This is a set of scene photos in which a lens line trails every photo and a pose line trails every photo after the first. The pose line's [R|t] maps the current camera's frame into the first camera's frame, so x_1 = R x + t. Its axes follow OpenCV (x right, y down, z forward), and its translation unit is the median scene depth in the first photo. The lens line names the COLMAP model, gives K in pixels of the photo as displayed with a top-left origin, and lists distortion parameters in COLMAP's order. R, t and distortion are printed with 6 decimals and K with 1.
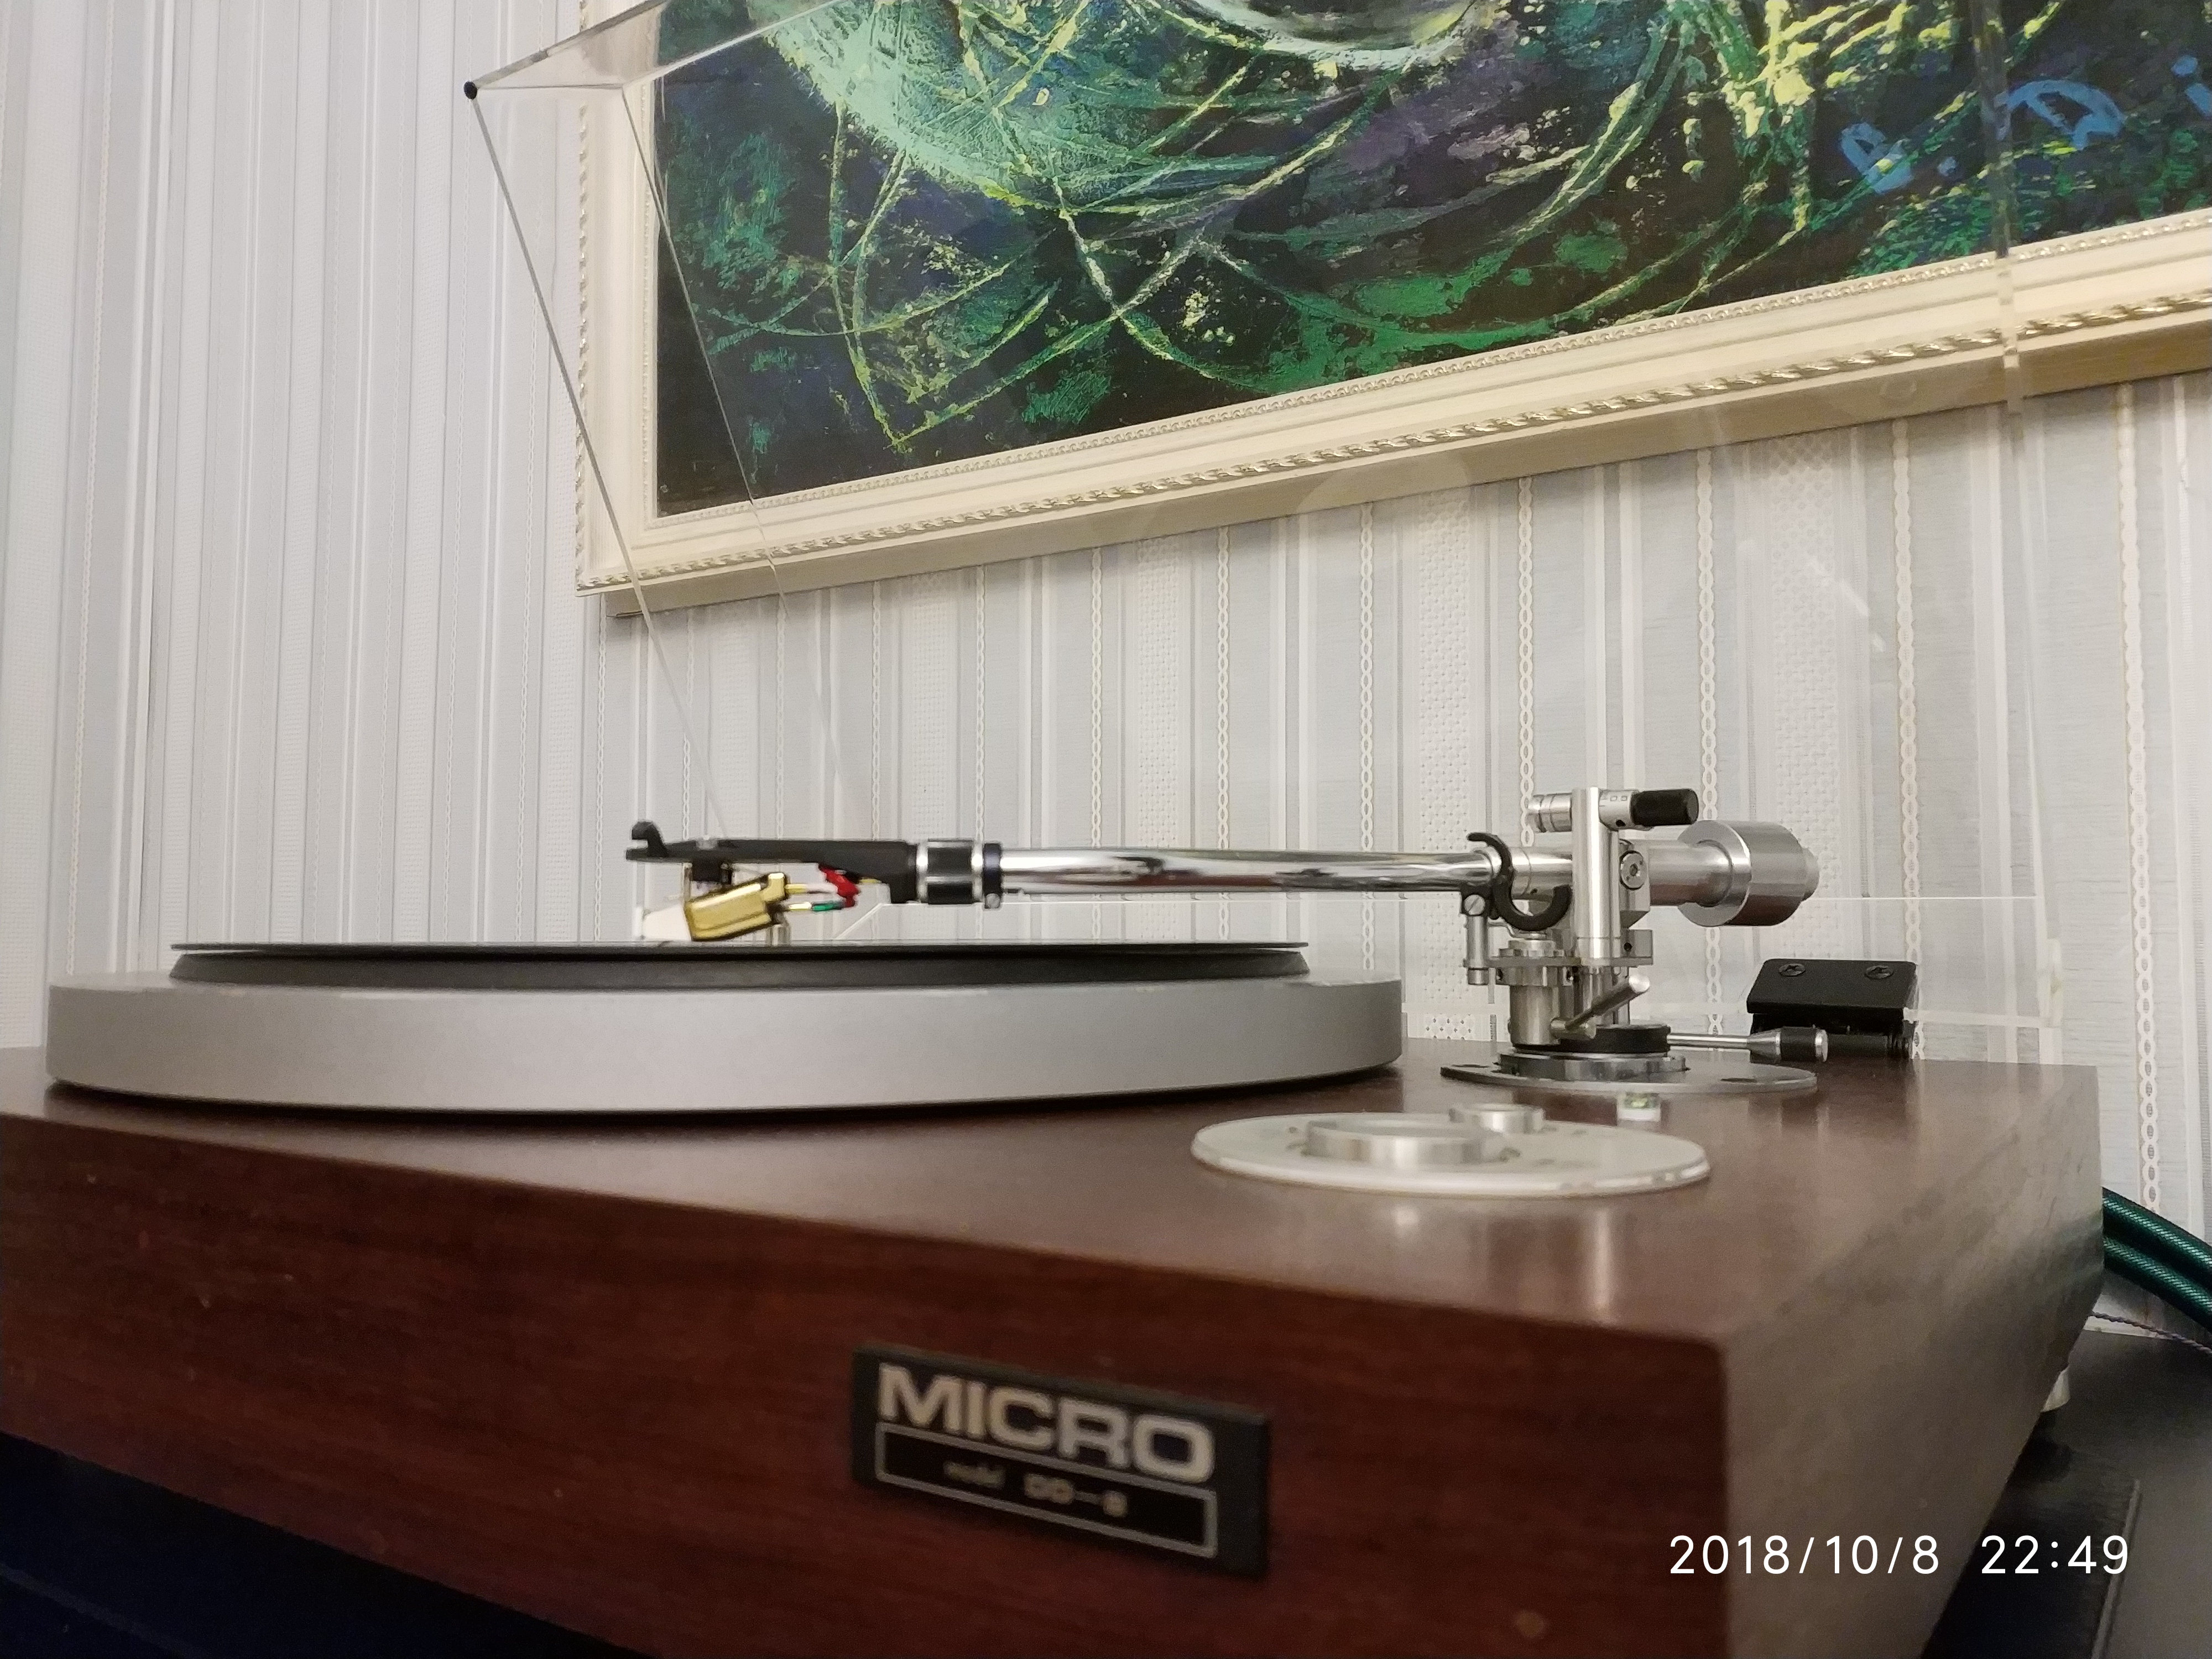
lens RADIAL K [[1799.4, 0, 1141.2], [0, 1799.4, 836.1], [0, 0, 1]] dist [-0.047360, 0.014969]
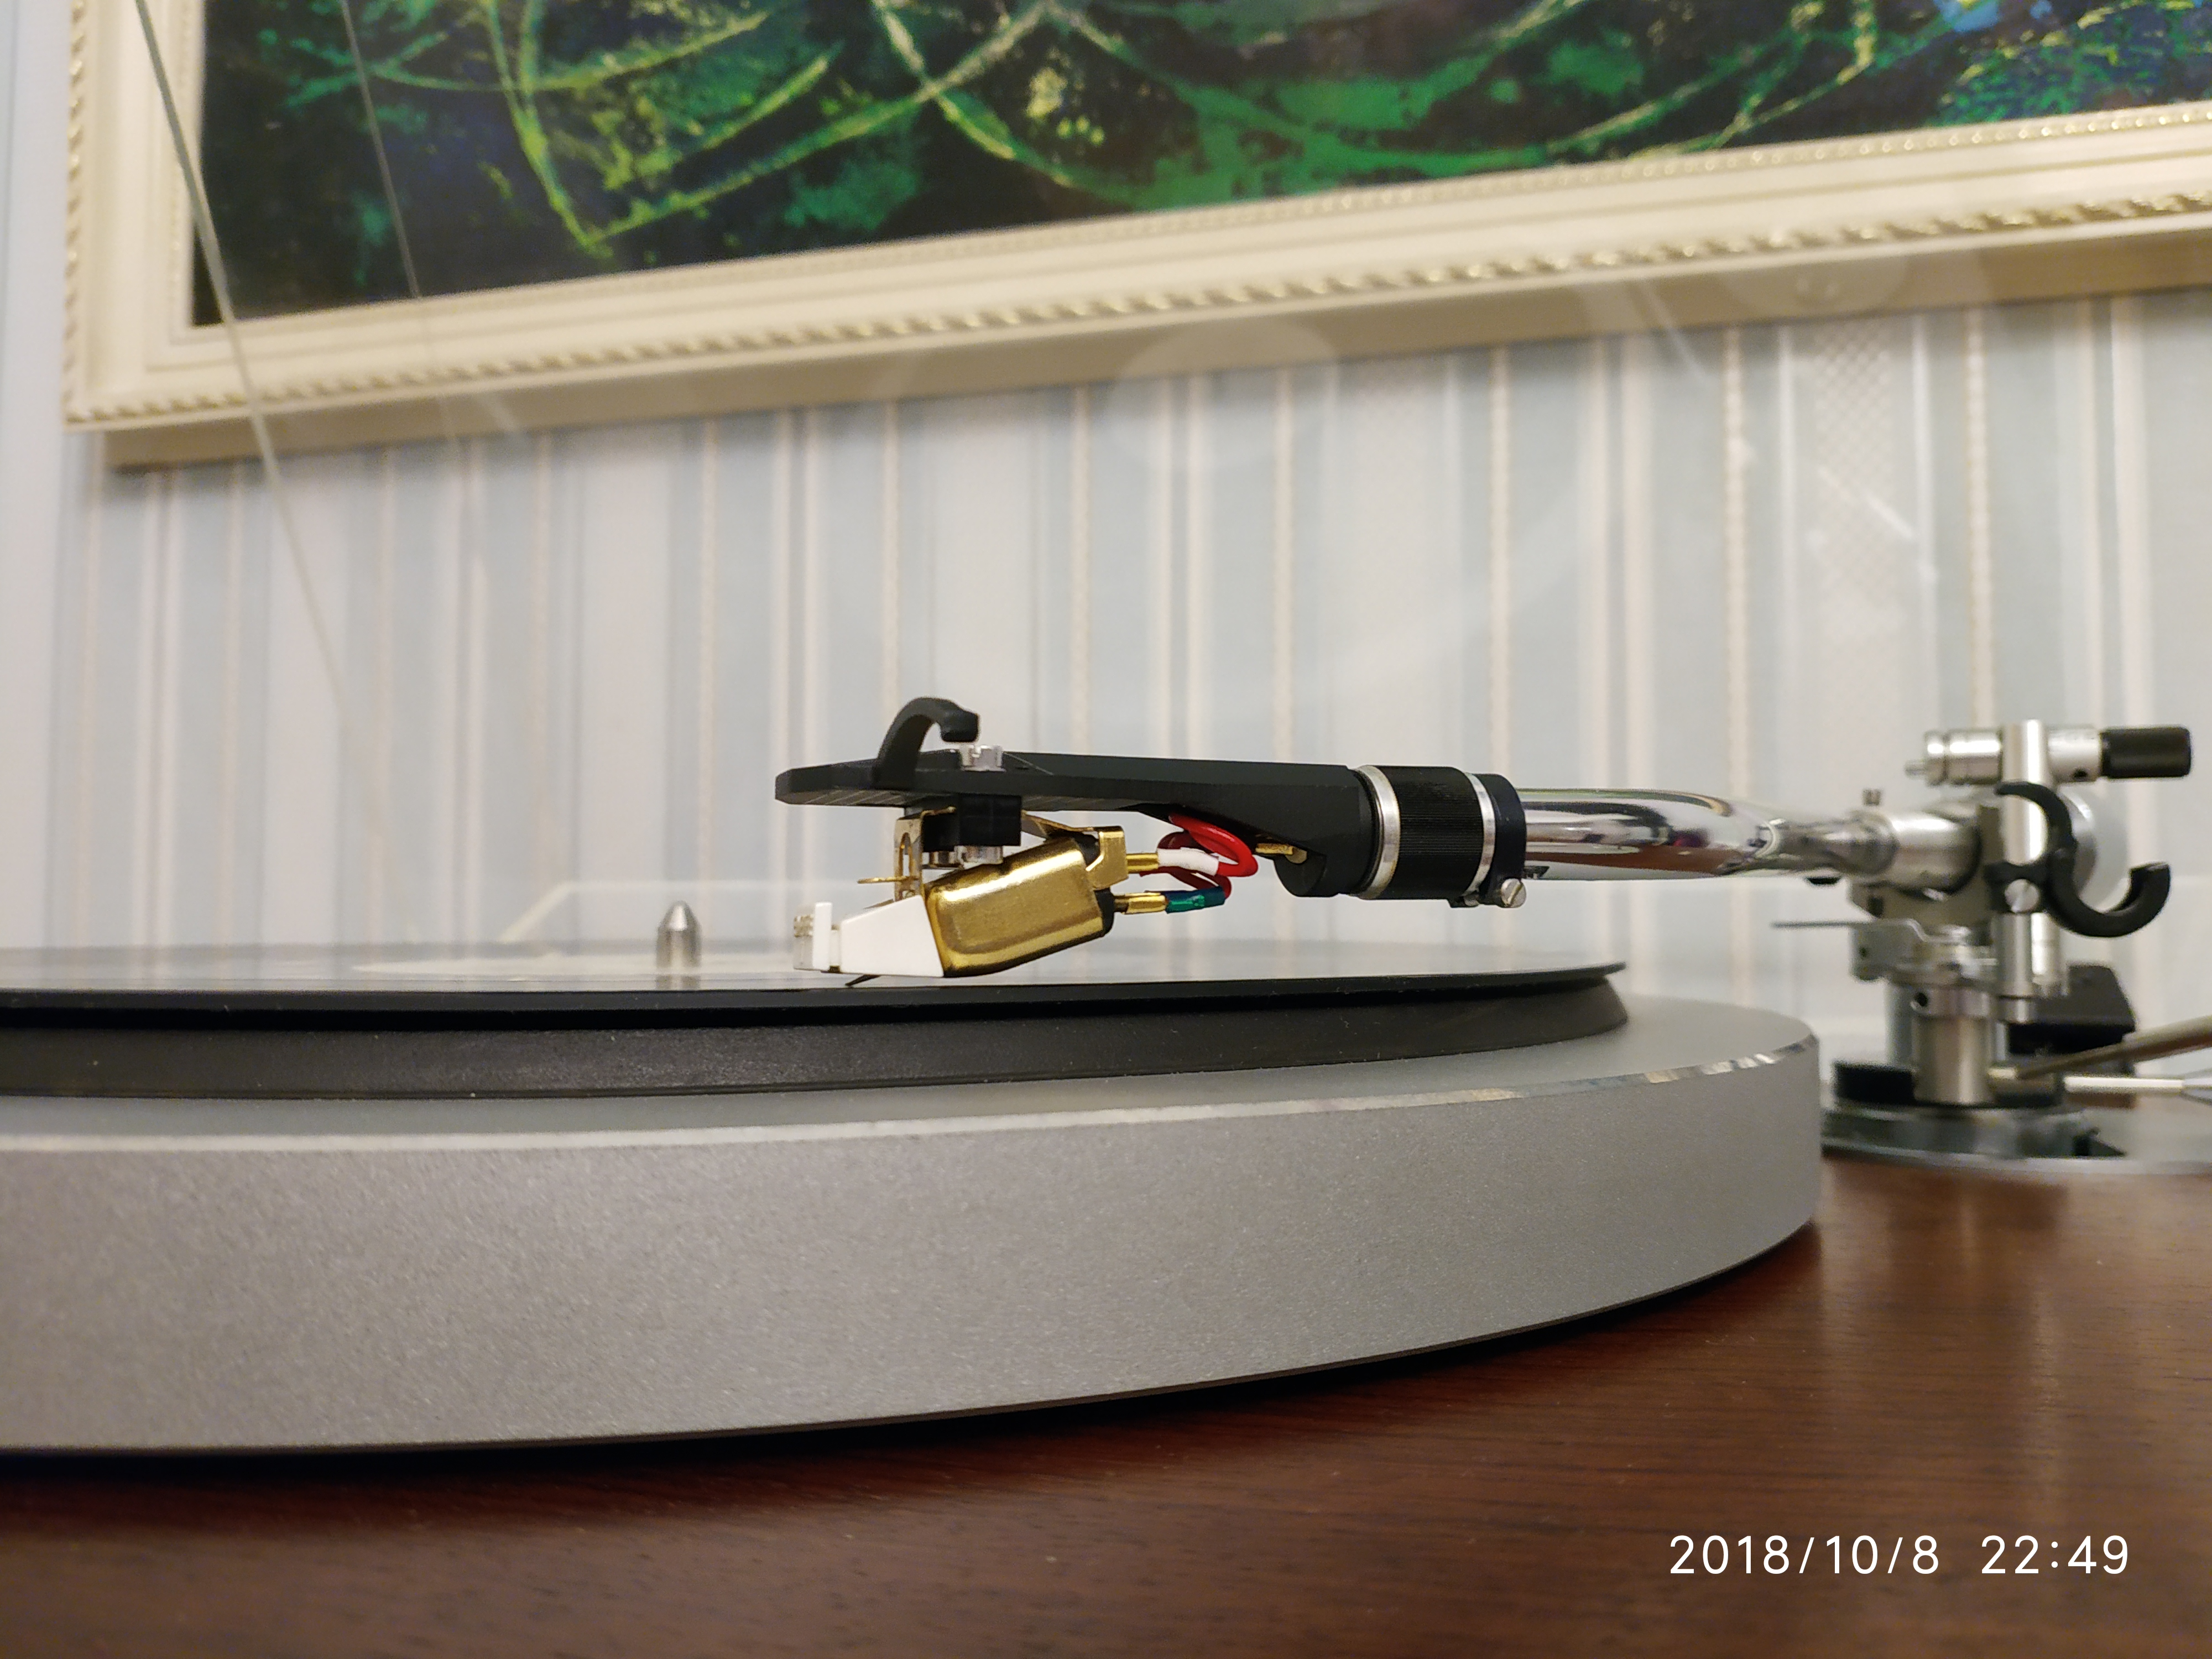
lens RADIAL K [[1799.4, 0, 1103.8], [0, 1799.4, 823.2], [0, 0, 1]] dist [-0.047360, 0.014969]
pose [[0.950964, 0.015873, 0.308894, -0.201737], [-0.018633, 0.999808, 0.005987, 0.009459], [-0.308740, -0.011449, 0.951078, 0.315251]]
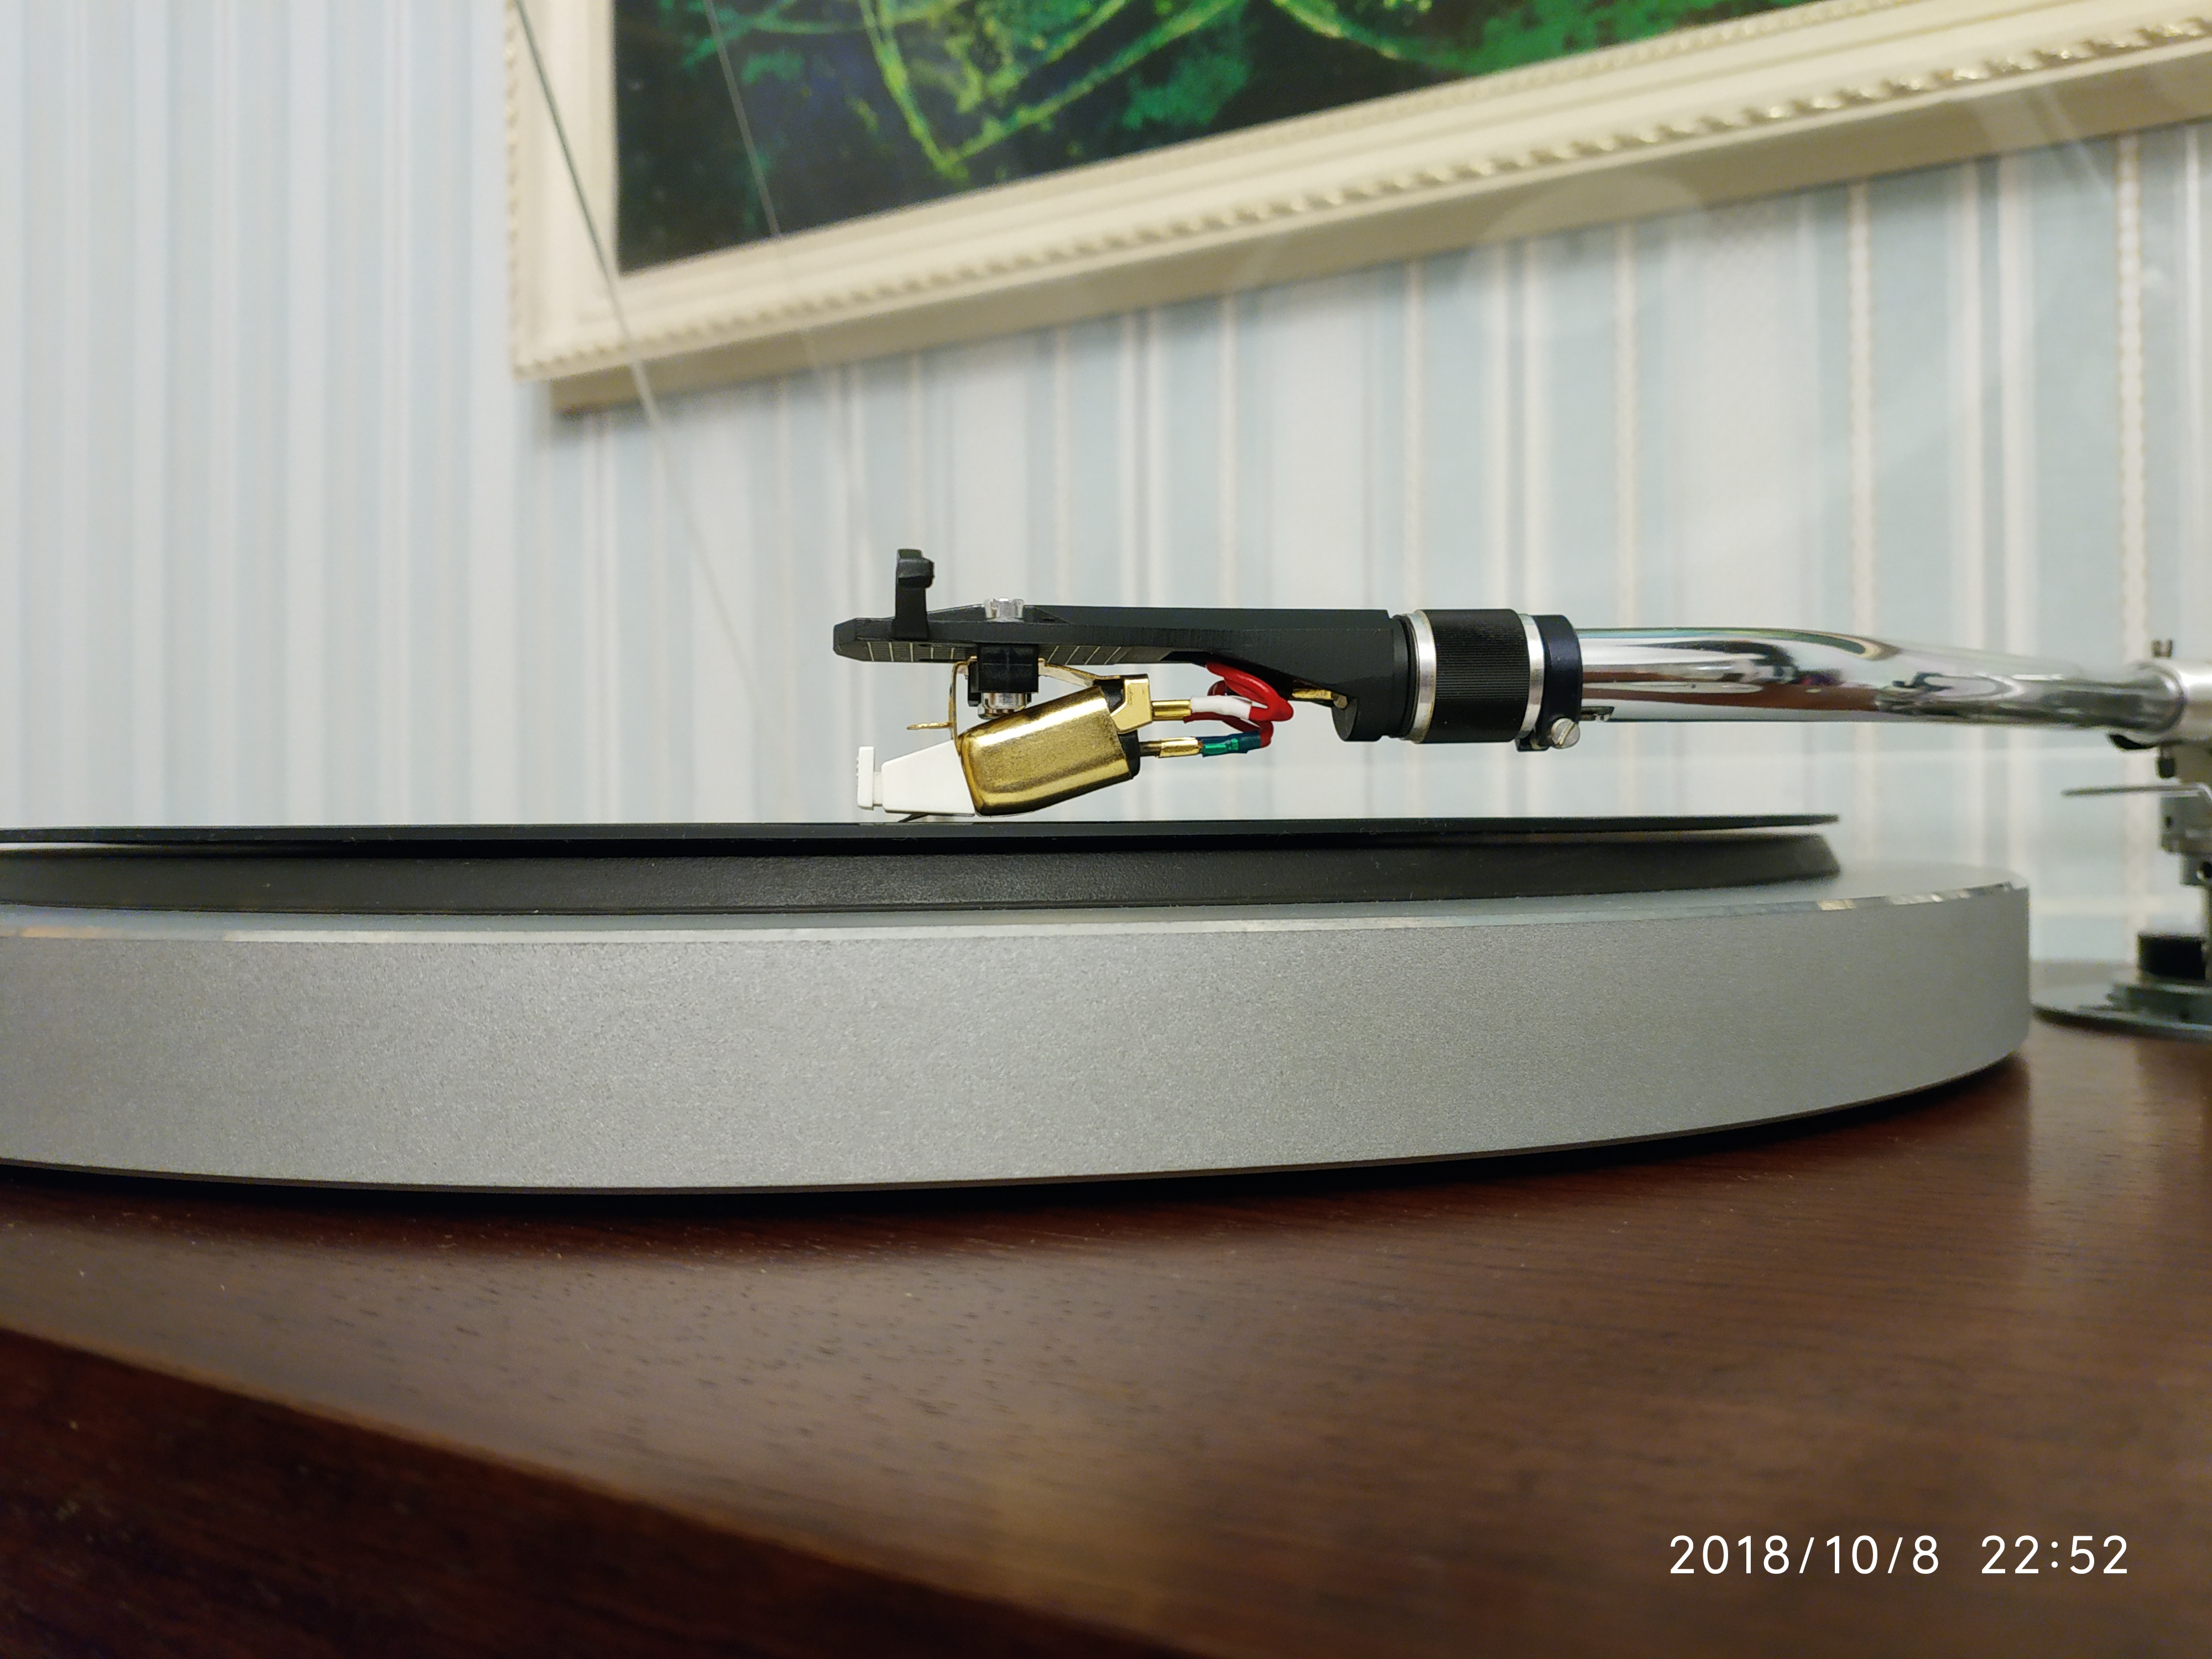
lens RADIAL K [[1799.4, 0, 1106.8], [0, 1799.4, 819.5], [0, 0, 1]] dist [-0.047360, 0.014969]
pose [[0.998852, -0.008972, 0.047063, -0.135419], [0.006204, 0.998261, 0.058624, 0.017790], [-0.047507, -0.058264, 0.997170, 0.286376]]
